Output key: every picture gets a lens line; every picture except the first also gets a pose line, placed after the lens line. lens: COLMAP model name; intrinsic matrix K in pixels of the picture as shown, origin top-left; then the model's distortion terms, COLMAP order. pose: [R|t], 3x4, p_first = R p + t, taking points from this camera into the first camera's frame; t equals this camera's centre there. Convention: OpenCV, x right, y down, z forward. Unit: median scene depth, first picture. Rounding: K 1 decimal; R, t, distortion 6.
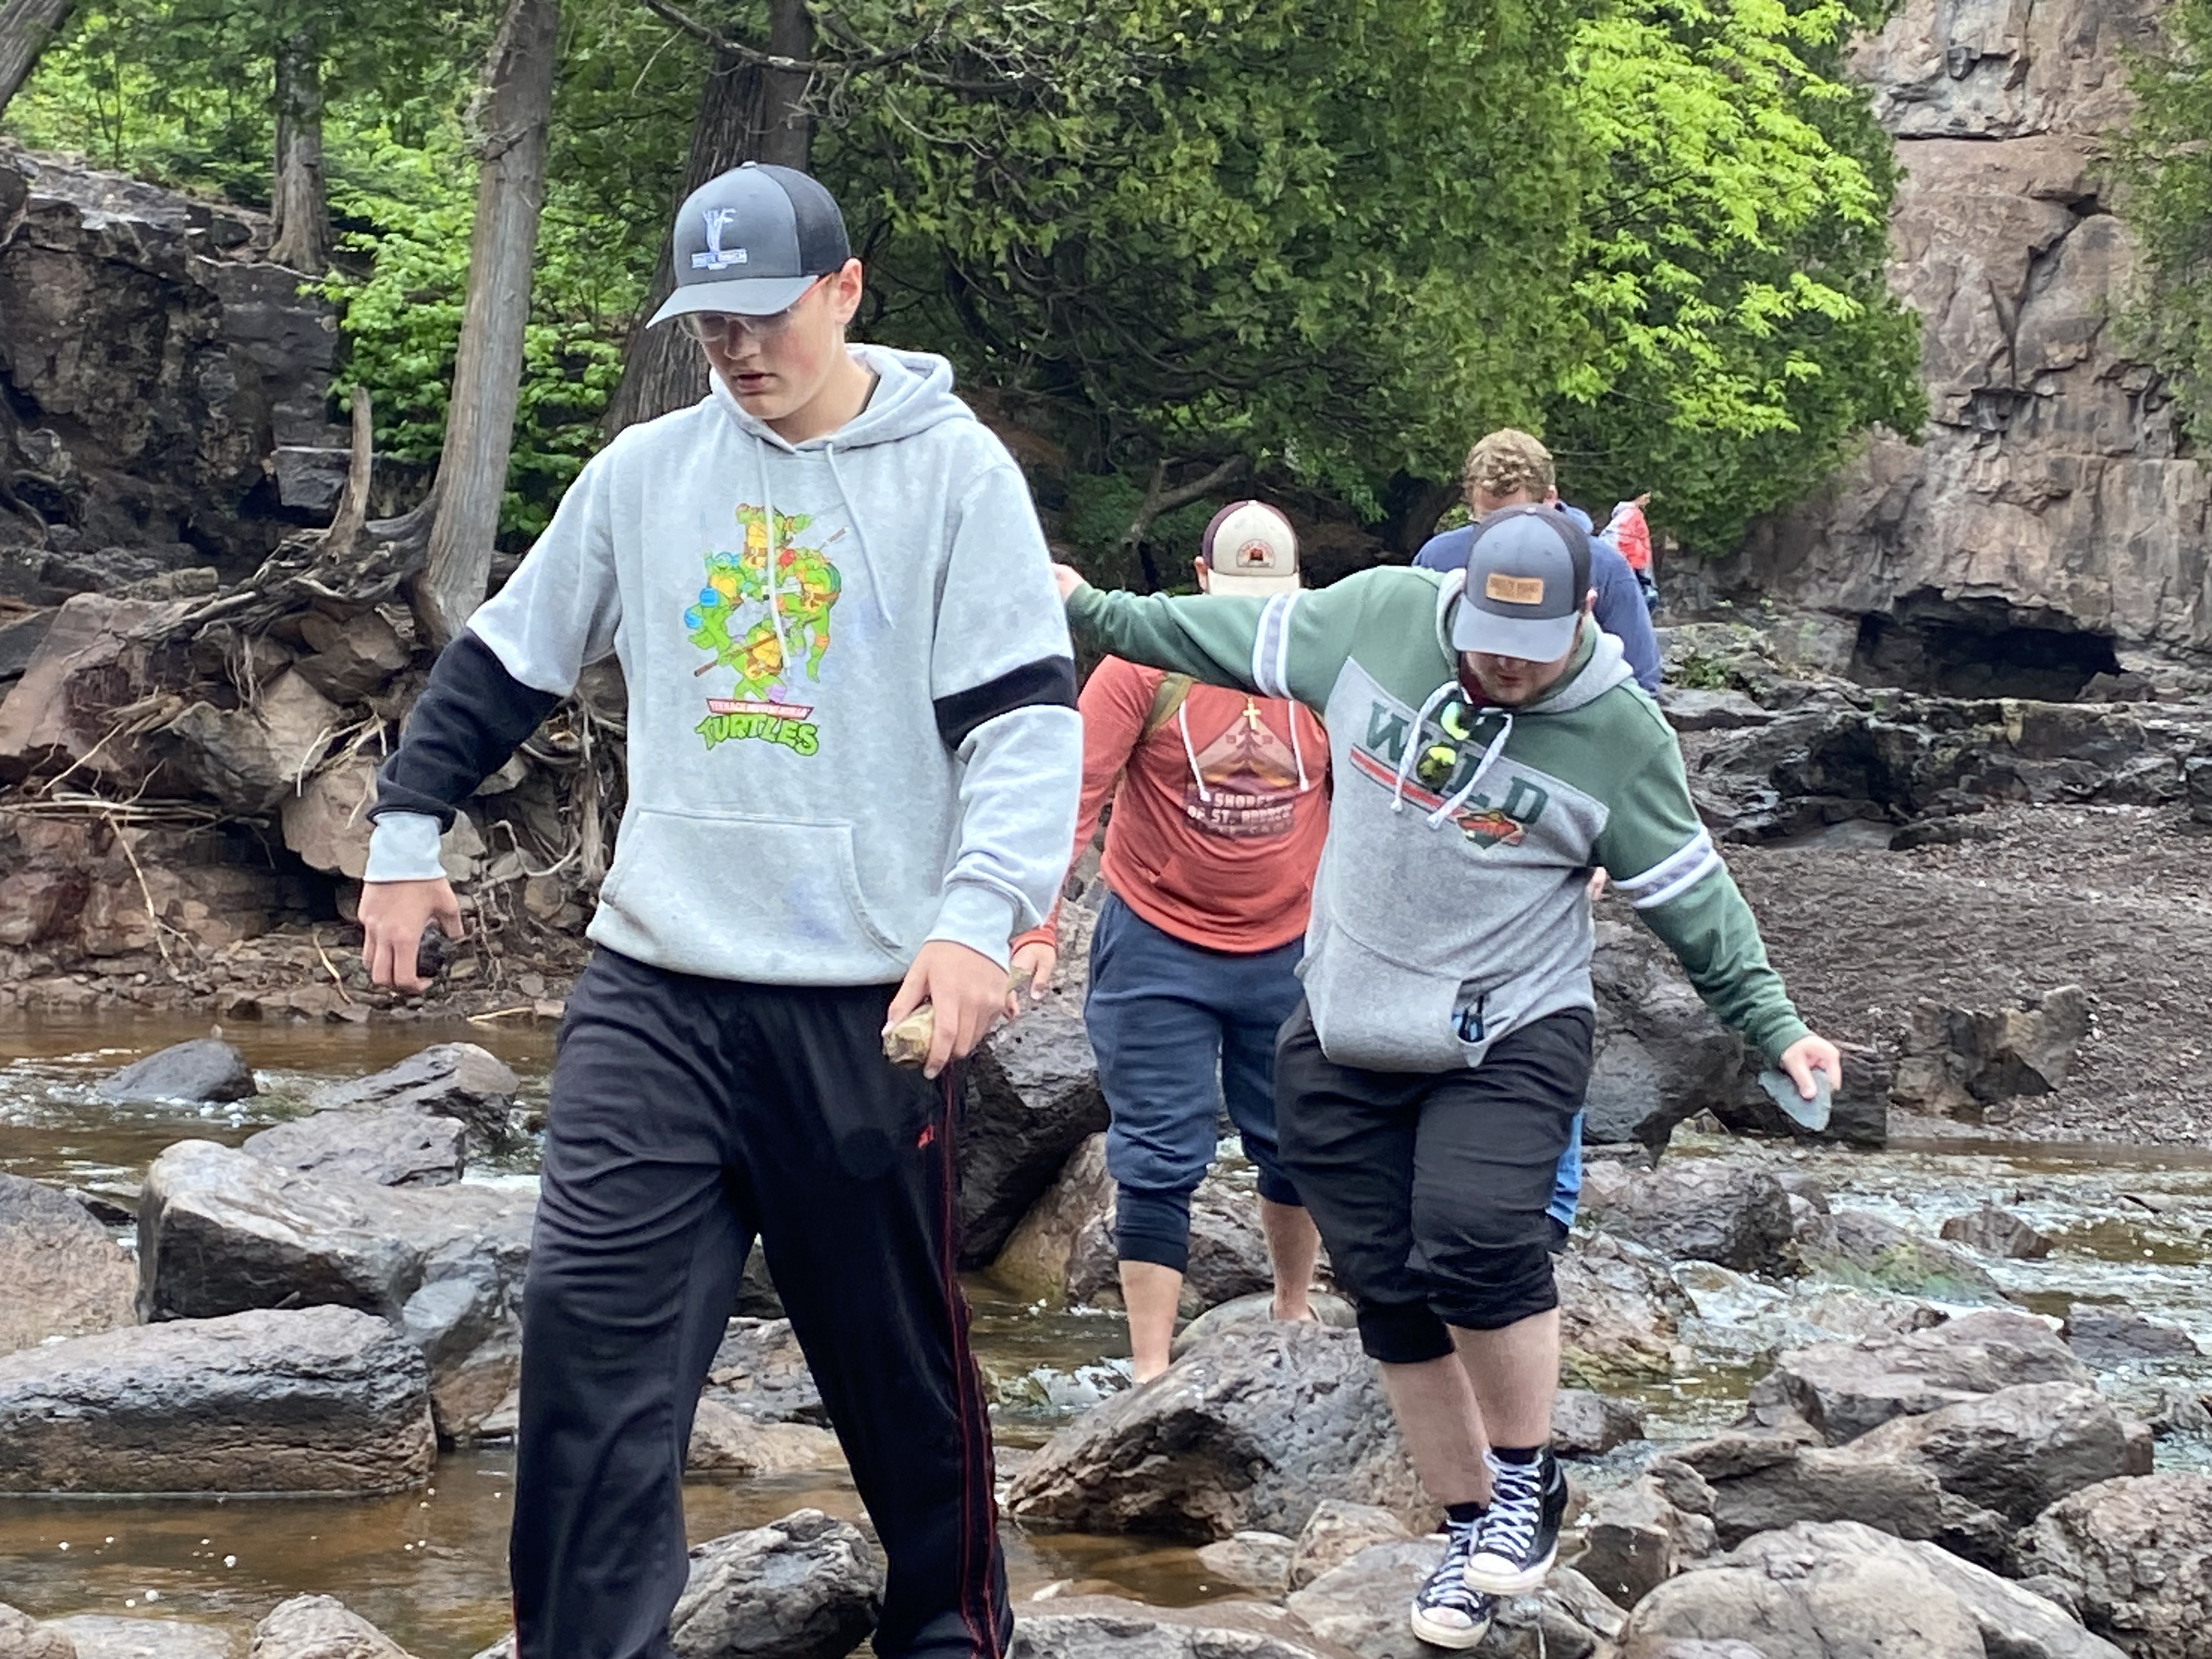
lens RADIAL K [[4568.6, 0, 1106.1], [0, 4568.6, 827.6], [0, 0, 1]] dist [0.109178, 0.000000]
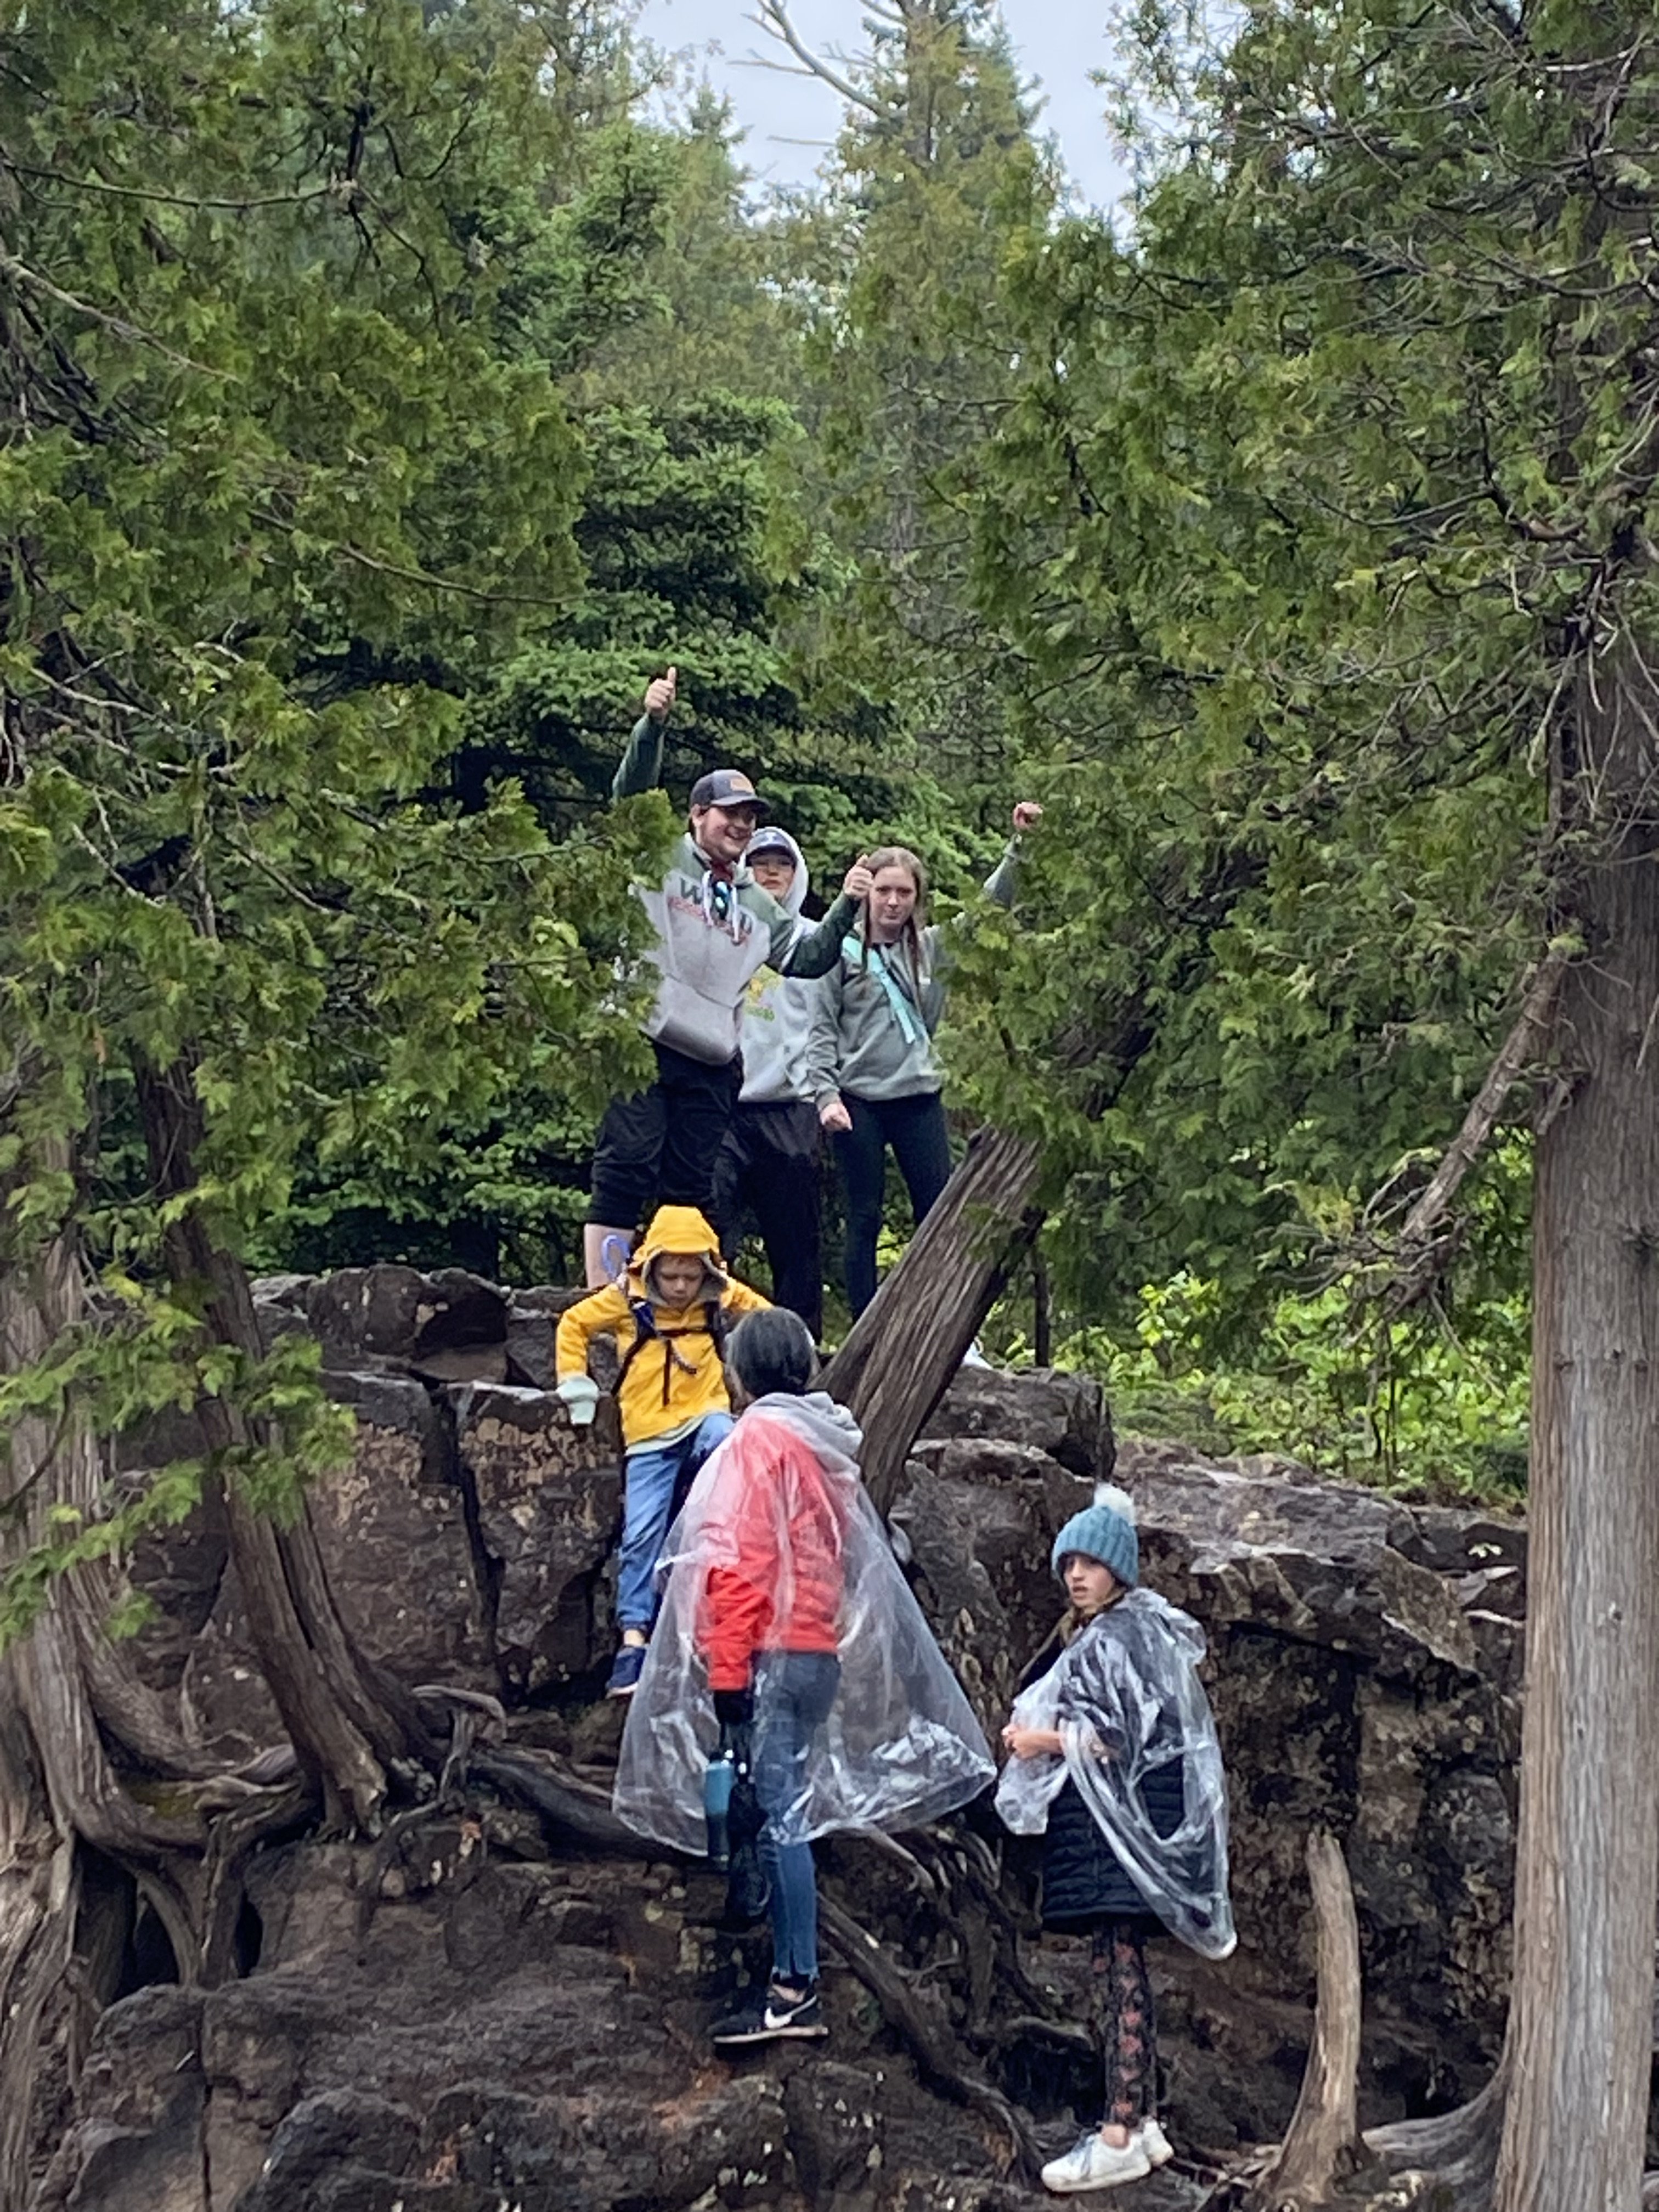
lens RADIAL K [[5774.3, 0, 829.4], [0, 5774.3, 1105.8], [0, 0, 1]] dist [0.106792, 0.000000]
pose [[0.914726, -0.107985, -0.389378, 0.020384], [0.021087, 0.975074, -0.220876, -0.029812], [0.403523, 0.193830, 0.894203, 0.331520]]
